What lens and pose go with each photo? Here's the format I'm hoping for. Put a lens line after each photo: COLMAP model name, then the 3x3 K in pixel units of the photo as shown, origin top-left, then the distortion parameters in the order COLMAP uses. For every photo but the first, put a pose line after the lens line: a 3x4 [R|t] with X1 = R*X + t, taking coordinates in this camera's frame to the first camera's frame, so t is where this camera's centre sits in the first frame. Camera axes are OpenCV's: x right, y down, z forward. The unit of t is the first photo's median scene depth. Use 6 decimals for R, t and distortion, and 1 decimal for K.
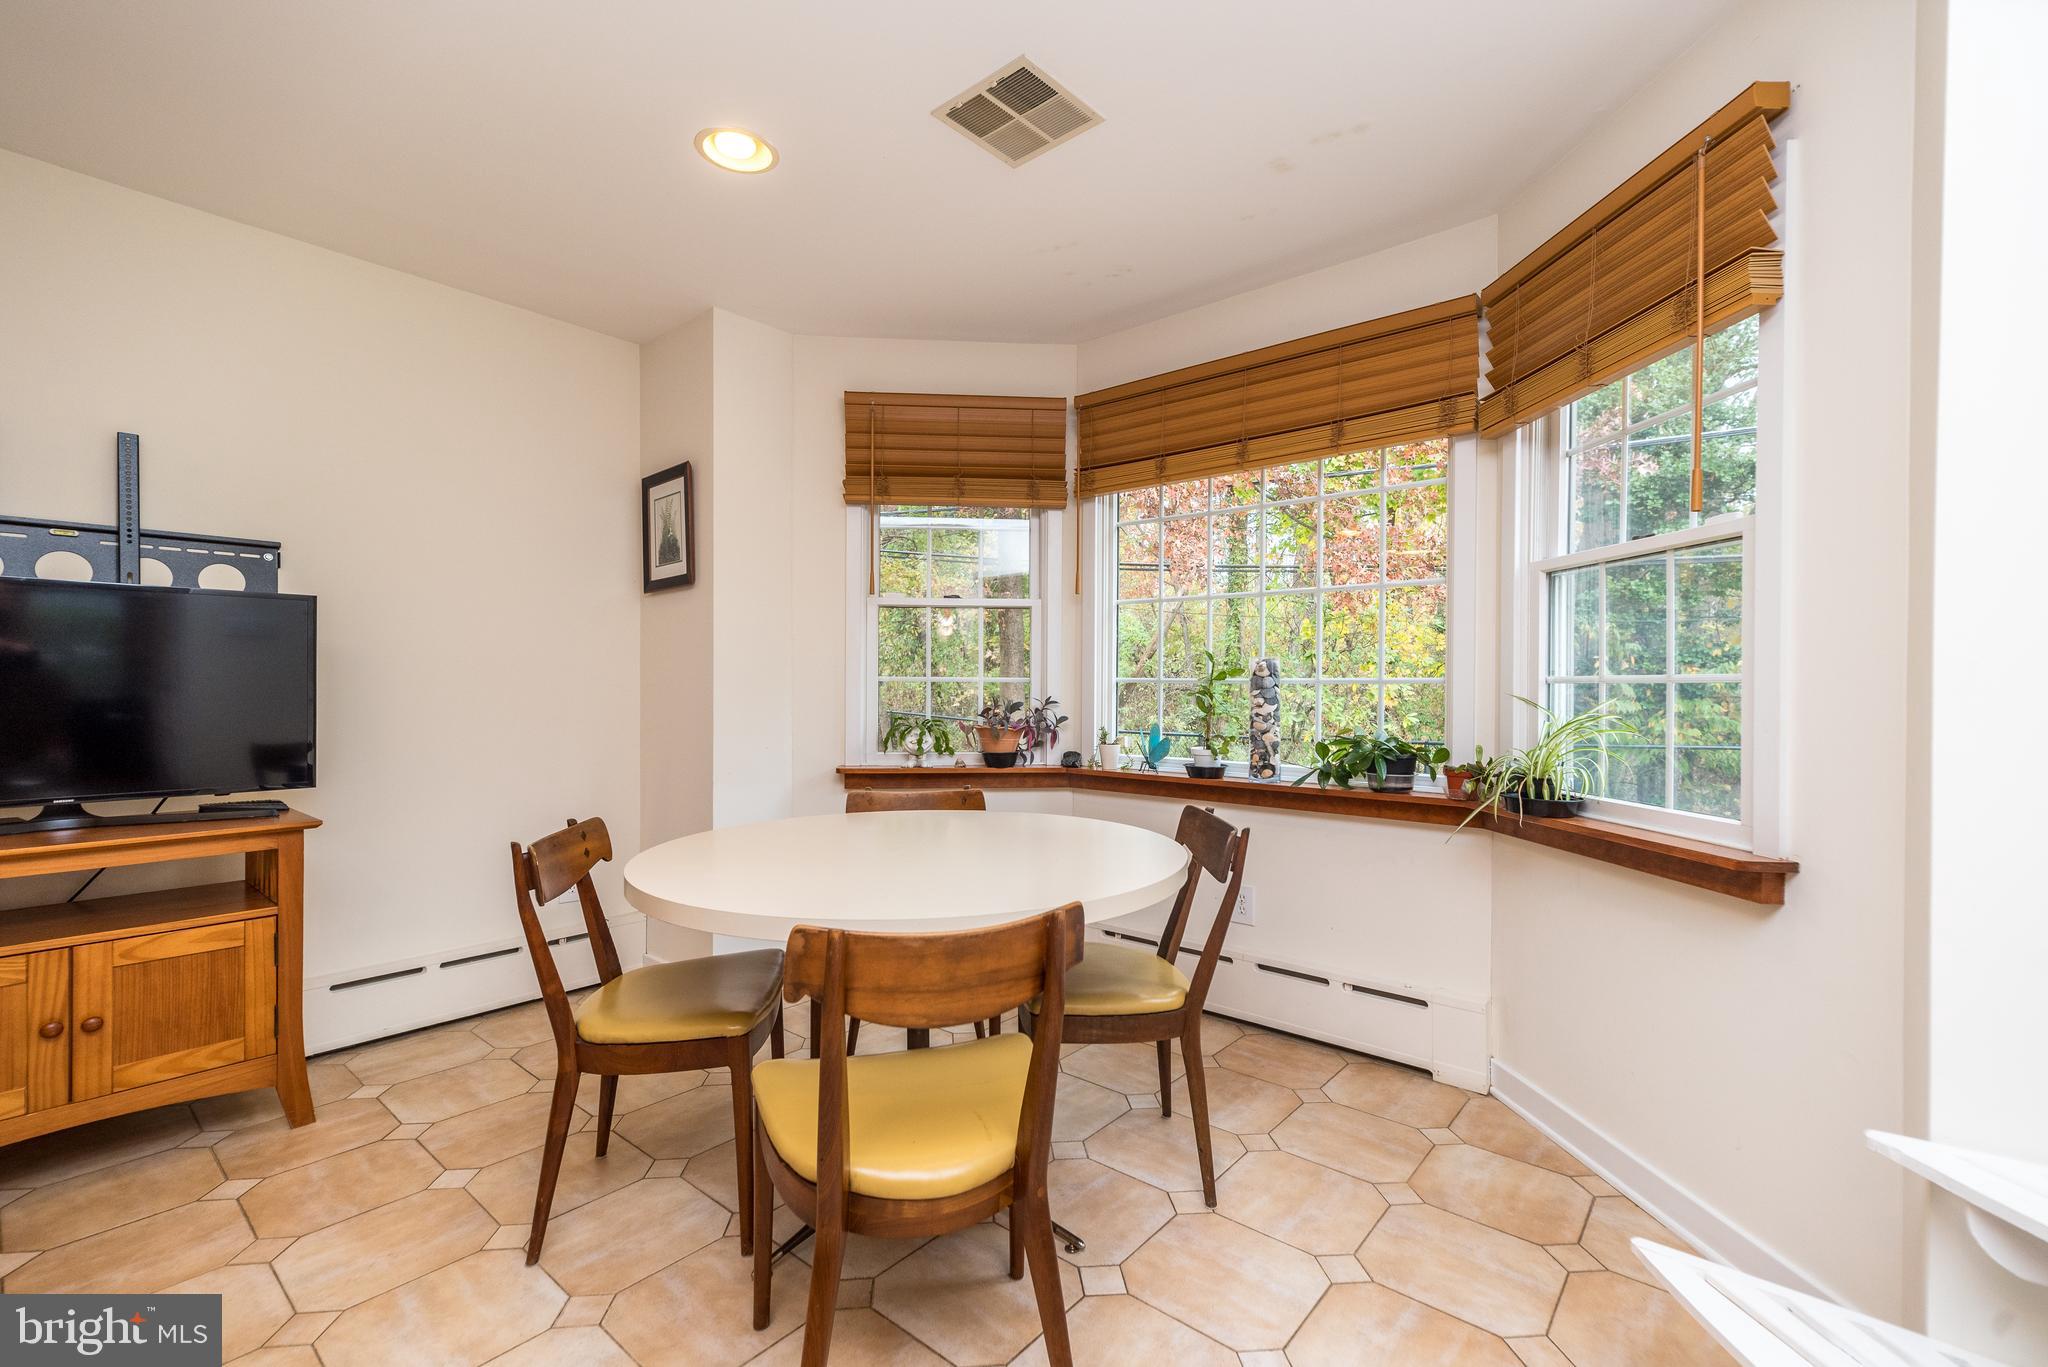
lens RADIAL K [[892.2, 0, 1021.9], [0, 892.2, 685.3], [0, 0, 1]] dist [0.007243, -0.001352]
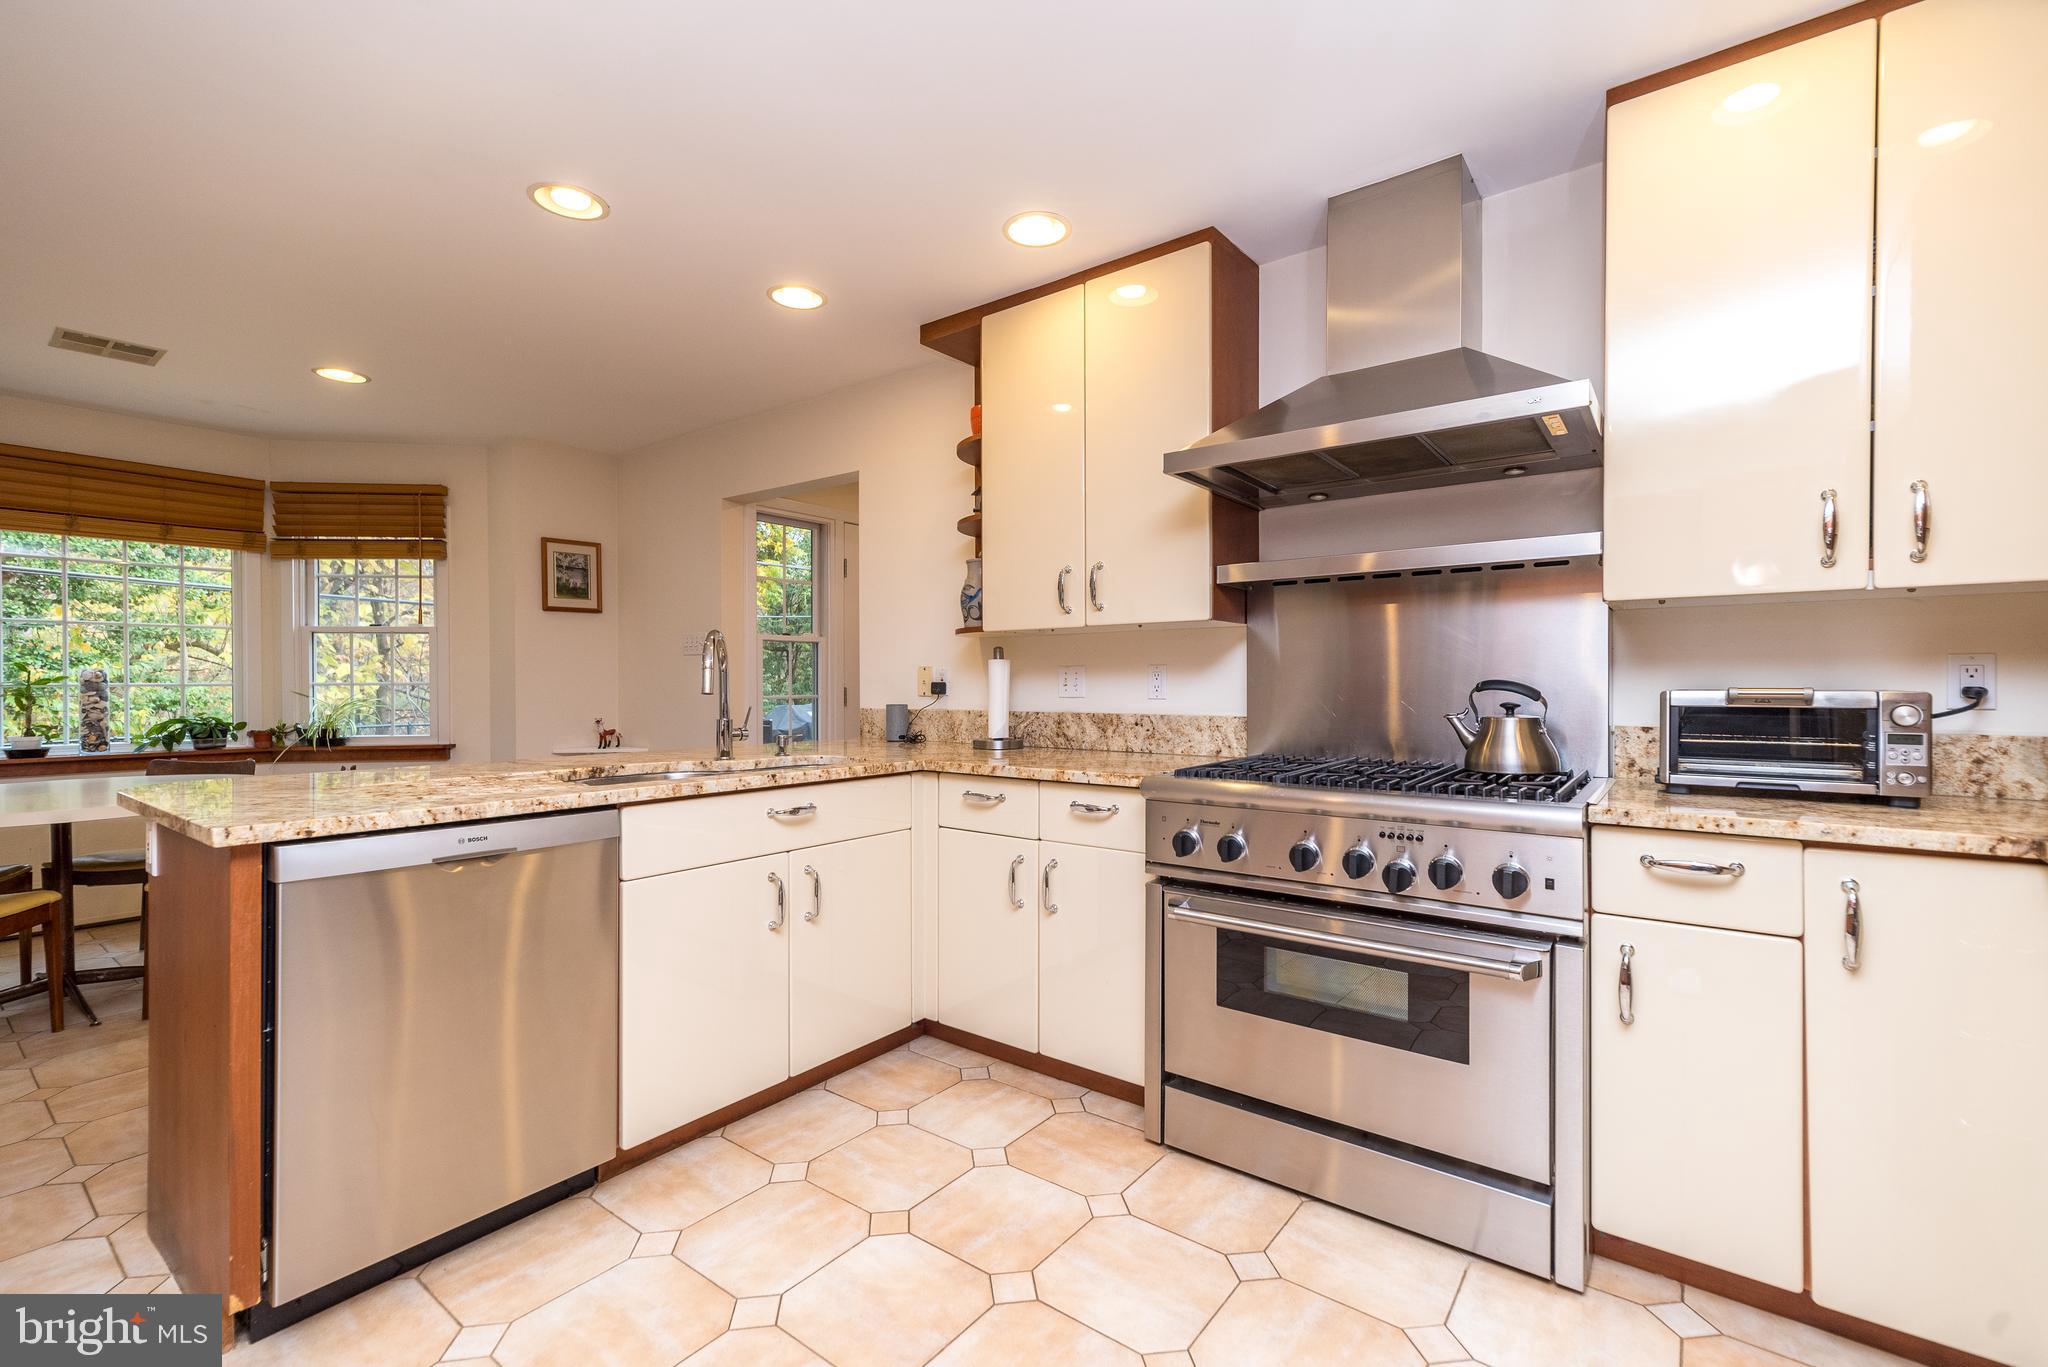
lens RADIAL K [[892.2, 0, 1021.7], [0, 892.2, 685.5], [0, 0, 1]] dist [0.007243, -0.001352]
pose [[-0.050234, -0.005772, 0.998721, -1.372436], [0.006558, 0.999960, 0.006109, -0.003704], [-0.998716, 0.006856, -0.050194, -0.472484]]
